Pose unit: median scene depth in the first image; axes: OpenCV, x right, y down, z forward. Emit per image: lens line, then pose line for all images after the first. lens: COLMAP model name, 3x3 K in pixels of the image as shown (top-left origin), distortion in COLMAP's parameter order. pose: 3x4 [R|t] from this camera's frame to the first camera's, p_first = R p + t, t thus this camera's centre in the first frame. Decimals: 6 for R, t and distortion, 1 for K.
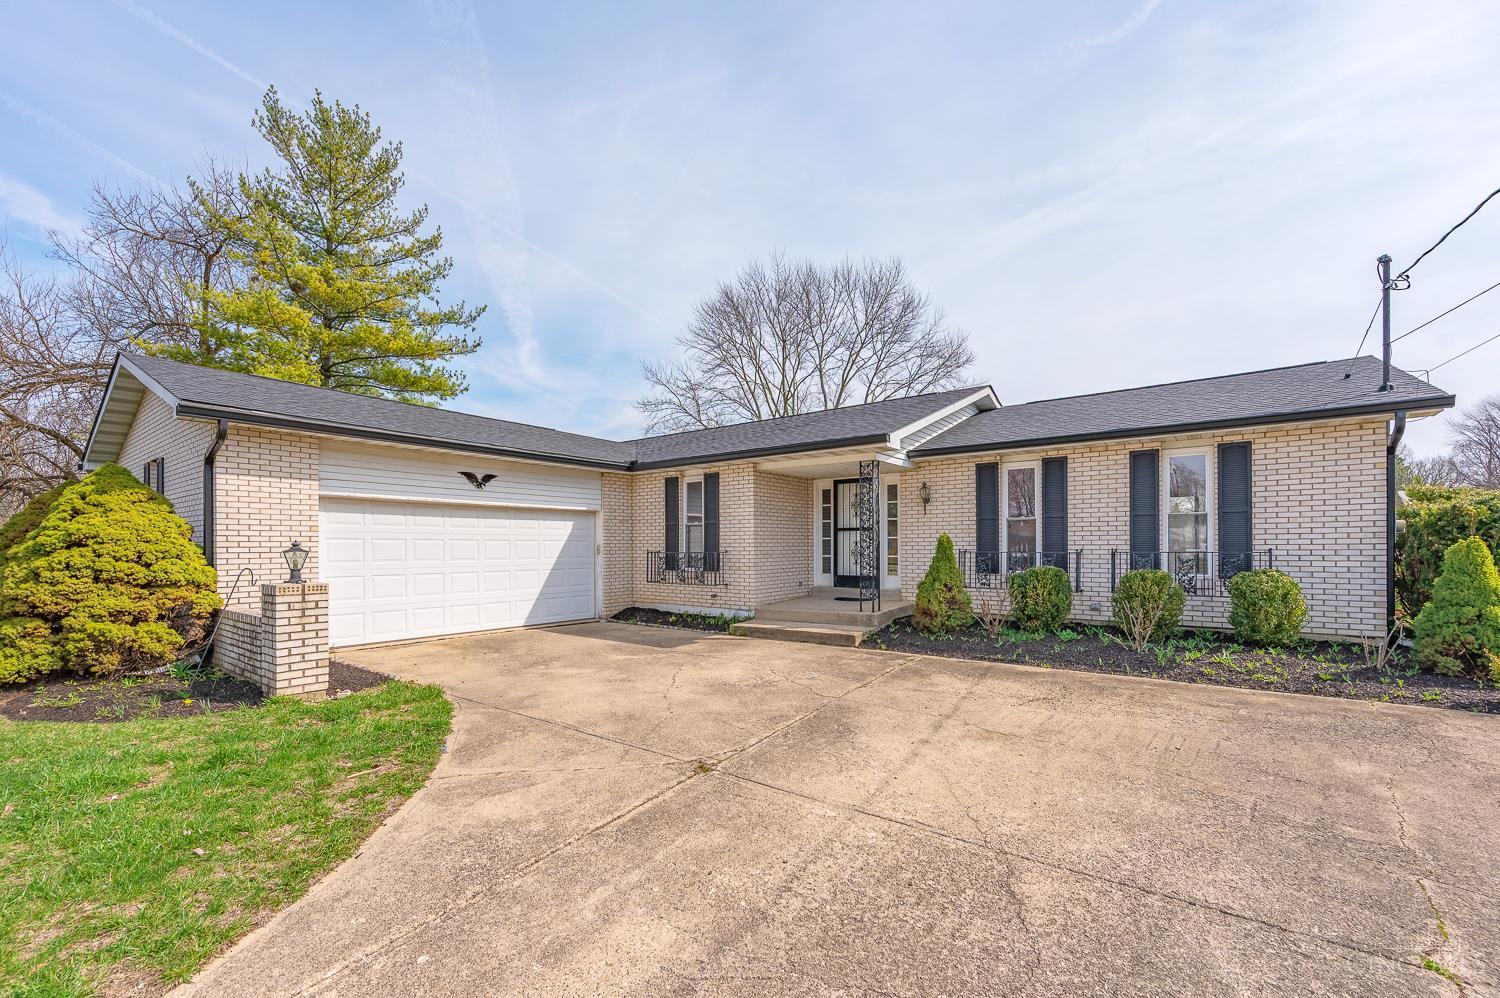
lens RADIAL K [[594.8, 0, 741.0], [0, 594.8, 537.6], [0, 0, 1]] dist [0.001721, 0.000038]
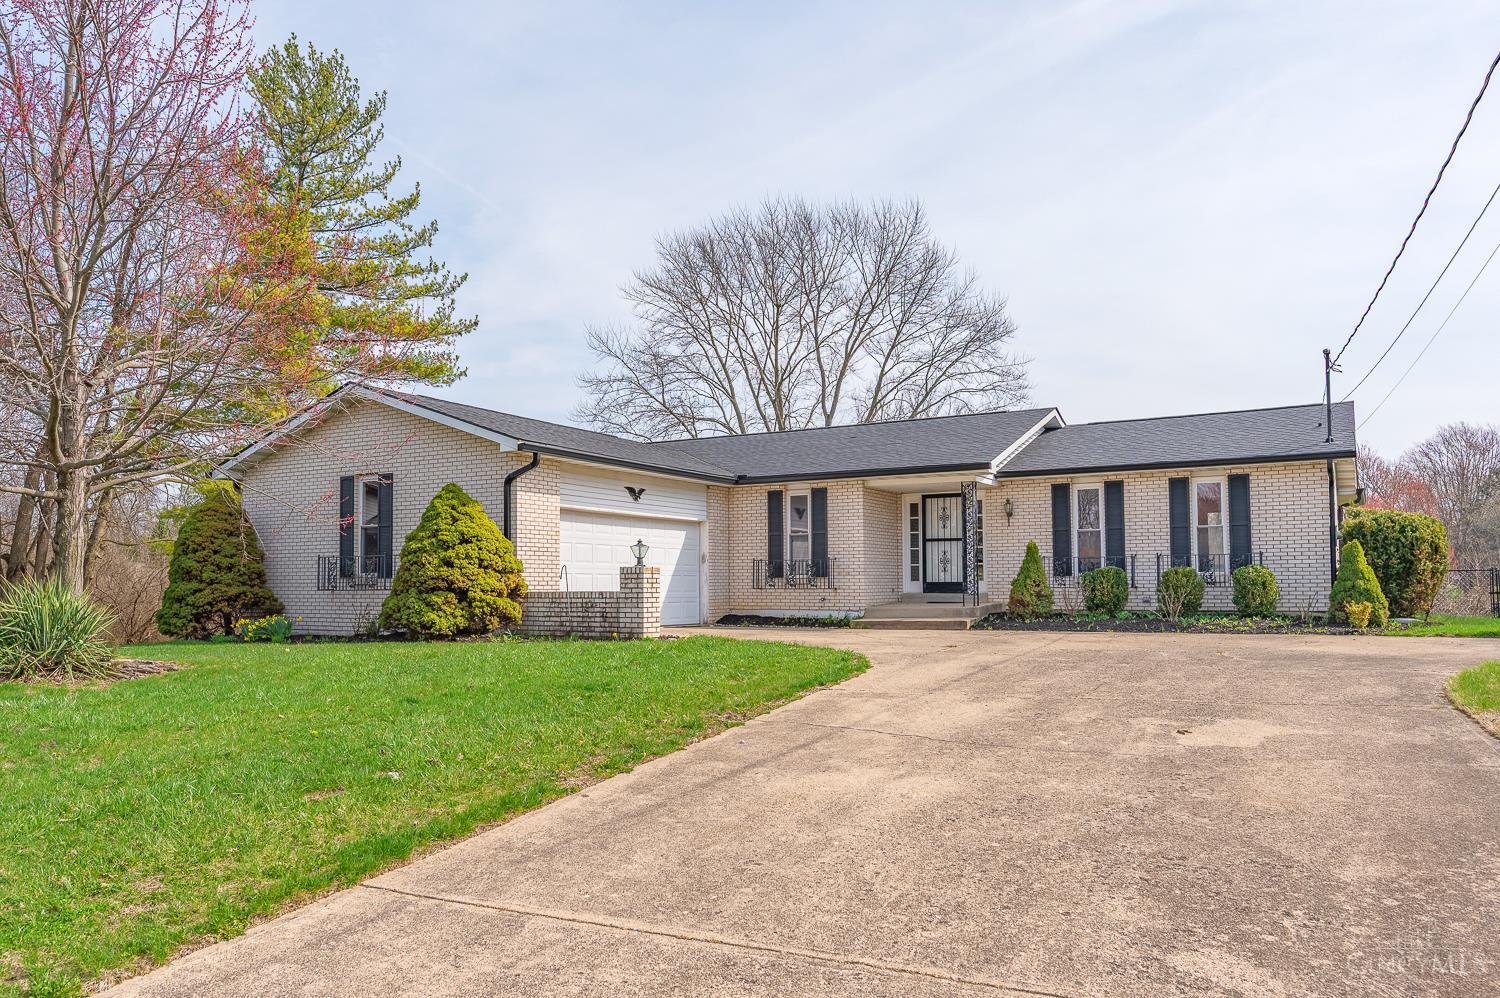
lens RADIAL K [[1029.4, 0, 720.1], [0, 1029.4, 525.1], [0, 0, 1]] dist [0.009175, 0.000238]
pose [[0.992739, 0.006933, 0.120092, -0.555674], [-0.001356, 0.998919, -0.046458, 0.059259], [-0.120284, 0.045958, 0.991675, -1.046927]]
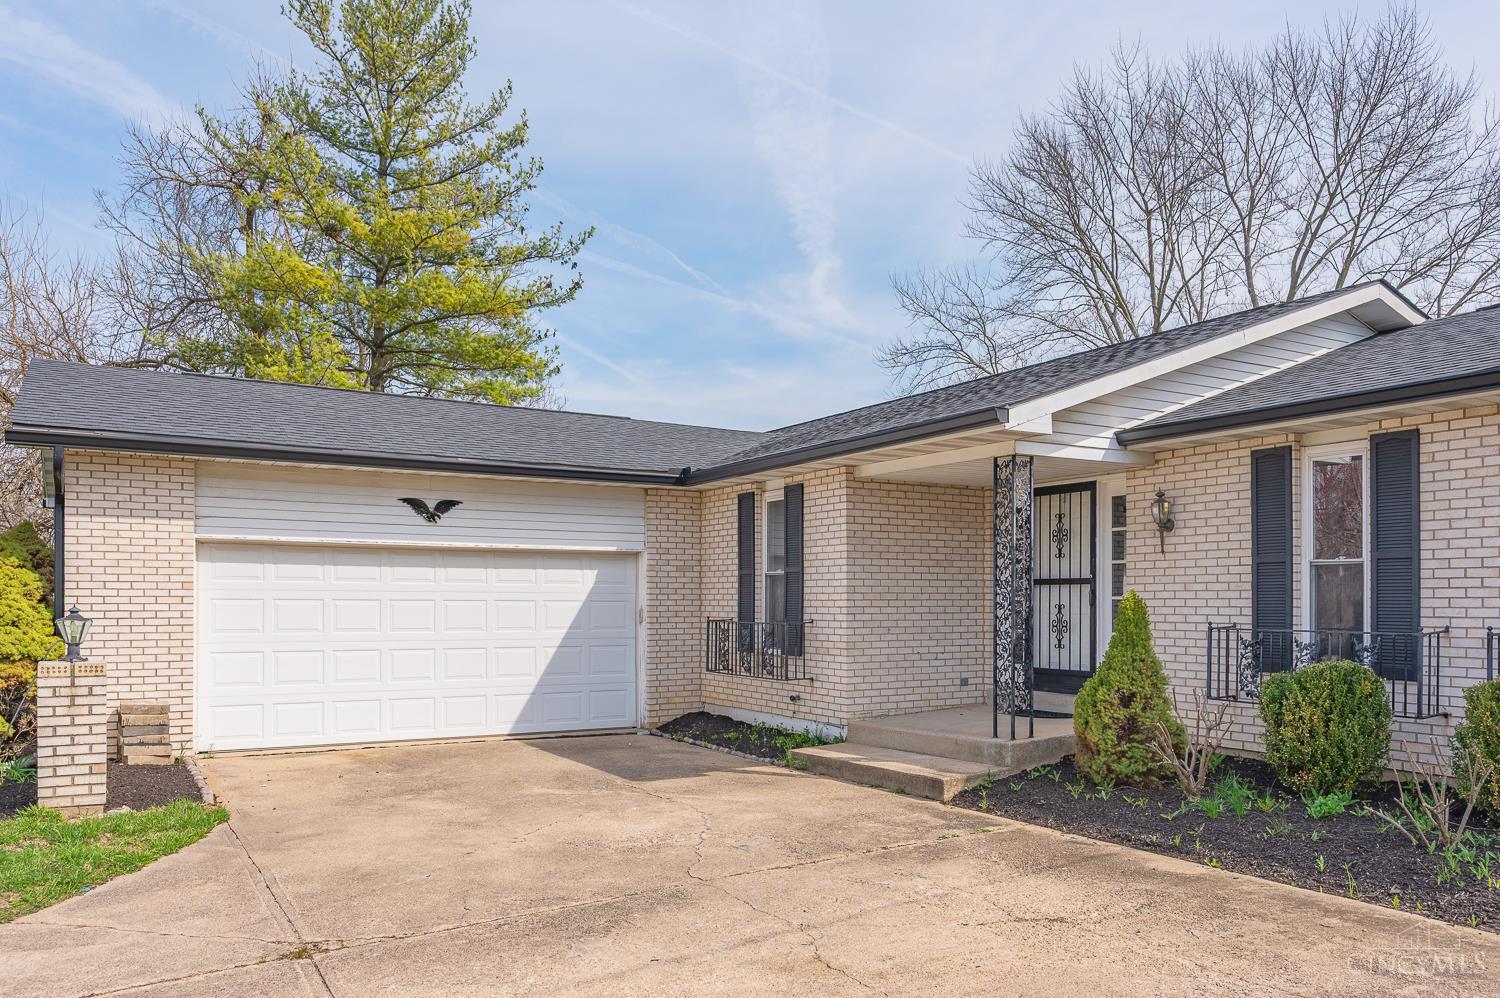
lens RADIAL K [[1084.5, 0, 788.5], [0, 1084.5, 576.9], [0, 0, 1]] dist [-0.001981, 0.008866]
pose [[0.934275, -0.003707, -0.356535, 0.385609], [0.000470, 0.999958, -0.009165, -0.011653], [0.356554, 0.008395, 0.934237, 0.019953]]
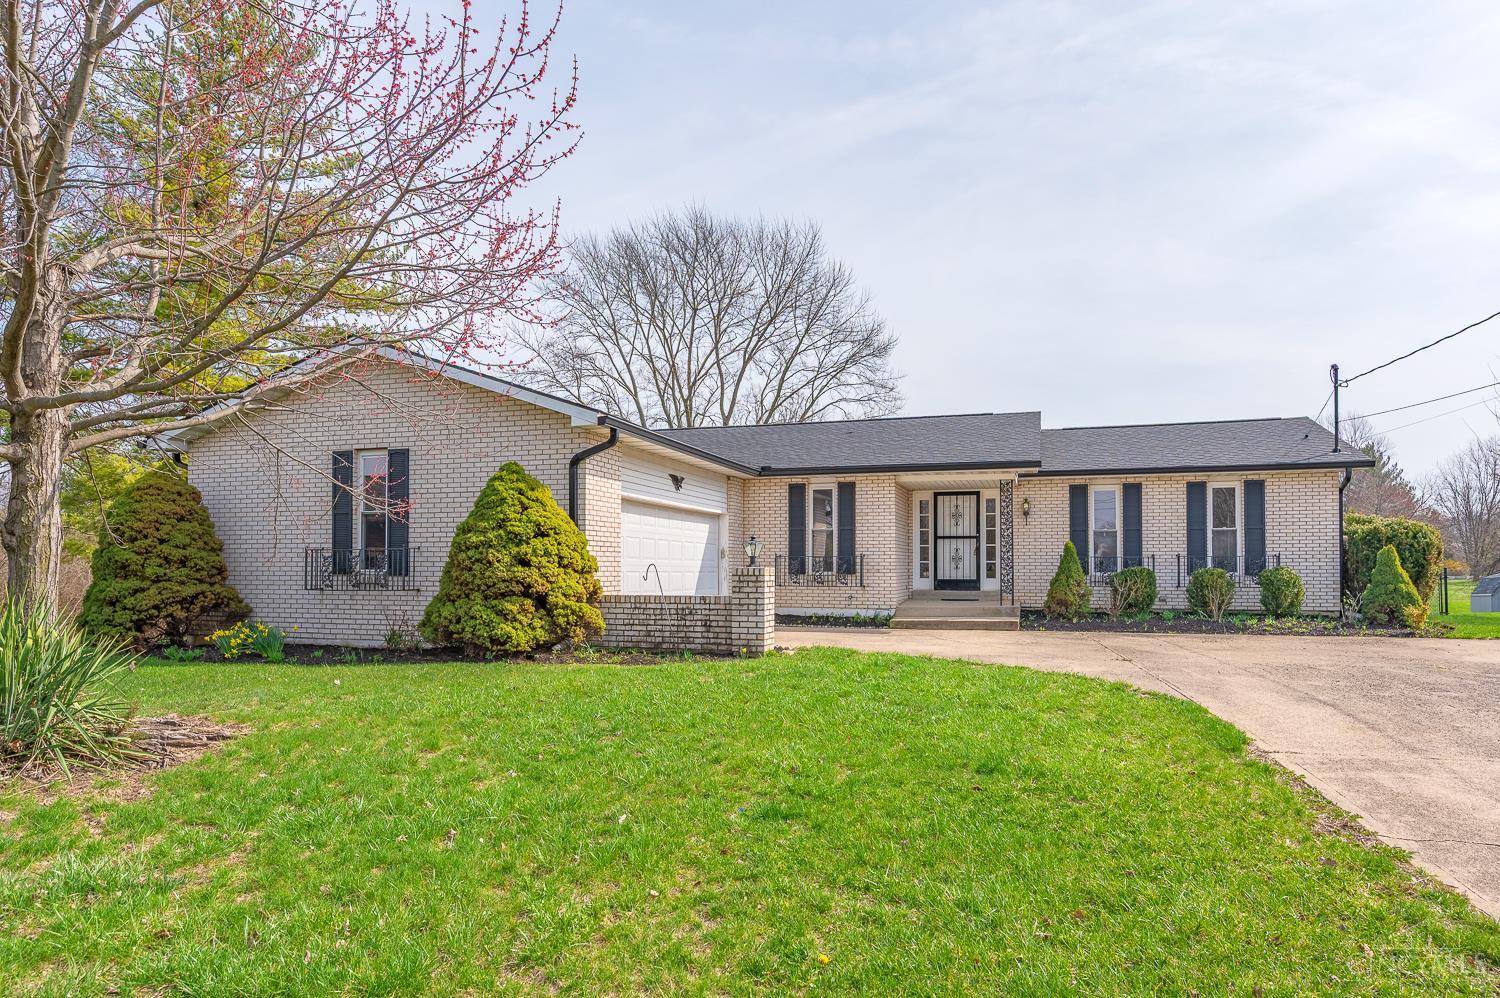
lens RADIAL K [[874.2, 0, 739.7], [0, 874.2, 541.0], [0, 0, 1]] dist [0.004449, 0.001157]
pose [[0.941764, 0.016716, 0.335860, -0.910133], [-0.010339, 0.999731, -0.020768, 0.038035], [-0.336116, 0.016086, 0.941683, -0.495181]]
